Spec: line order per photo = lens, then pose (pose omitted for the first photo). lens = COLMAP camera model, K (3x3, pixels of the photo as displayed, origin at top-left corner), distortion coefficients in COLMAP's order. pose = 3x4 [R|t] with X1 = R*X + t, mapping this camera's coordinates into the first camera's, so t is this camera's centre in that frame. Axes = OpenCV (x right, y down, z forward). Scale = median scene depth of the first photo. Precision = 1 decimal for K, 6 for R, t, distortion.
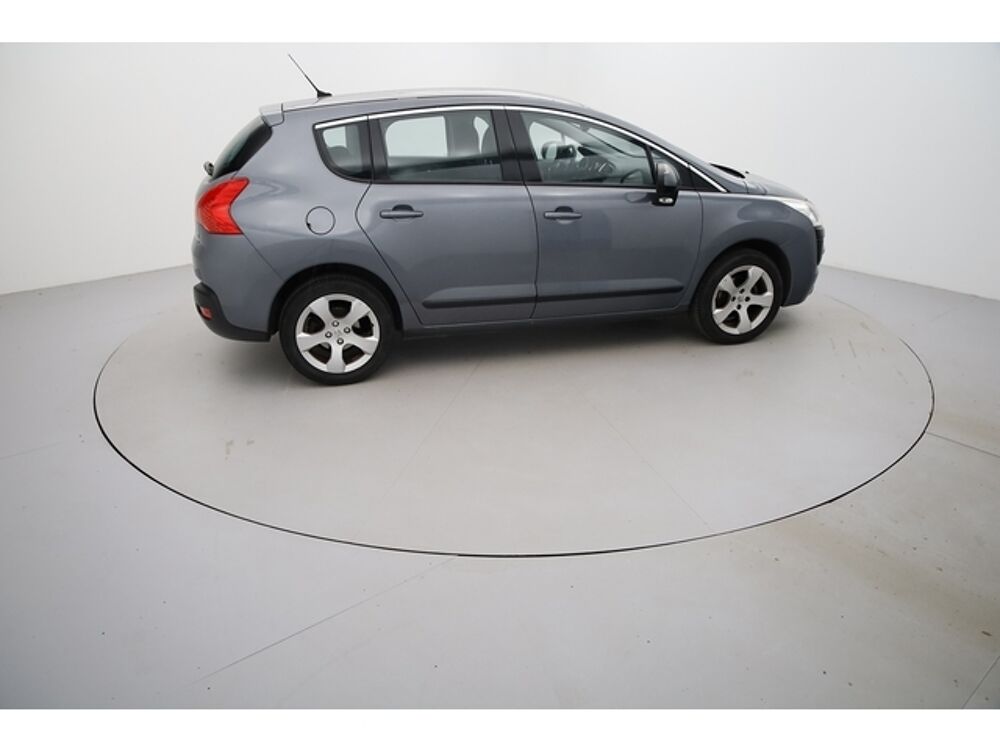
lens RADIAL K [[701.3, 0, 500.0], [0, 701.3, 375.0], [0, 0, 1]] dist [-0.096745, 0.072747]
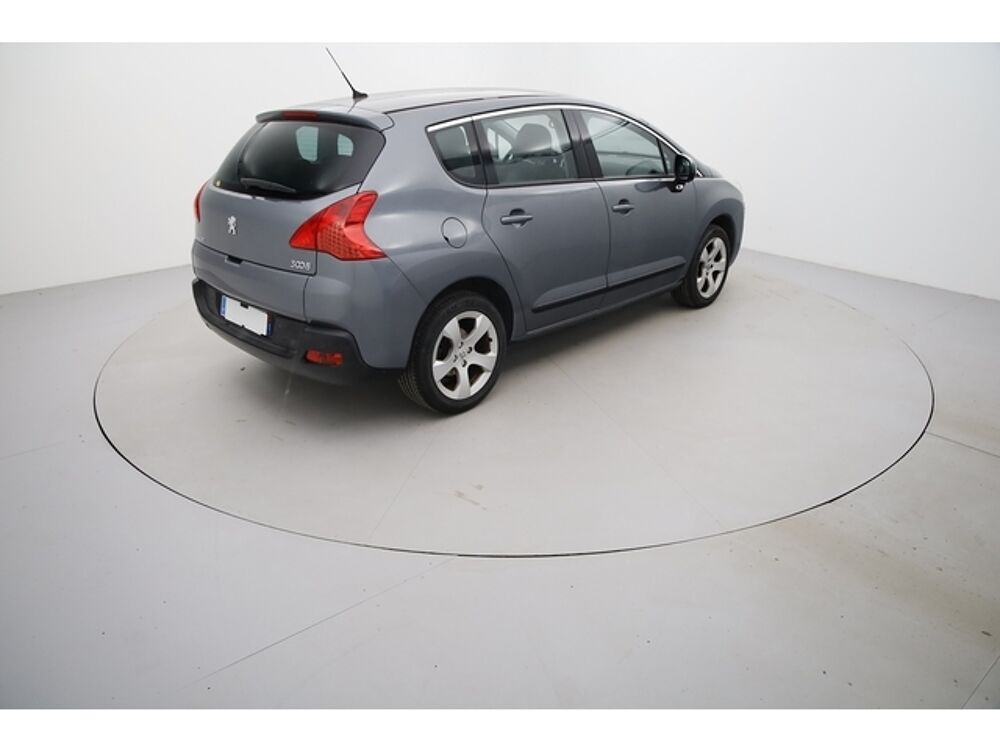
lens RADIAL K [[701.3, 0, 500.0], [0, 701.3, 375.0], [0, 0, 1]] dist [-0.096745, 0.072747]
pose [[0.858093, -0.199418, 0.473189, -0.627960], [0.201596, 0.978353, 0.046732, -0.066811], [-0.472266, 0.055293, 0.879720, 0.170586]]
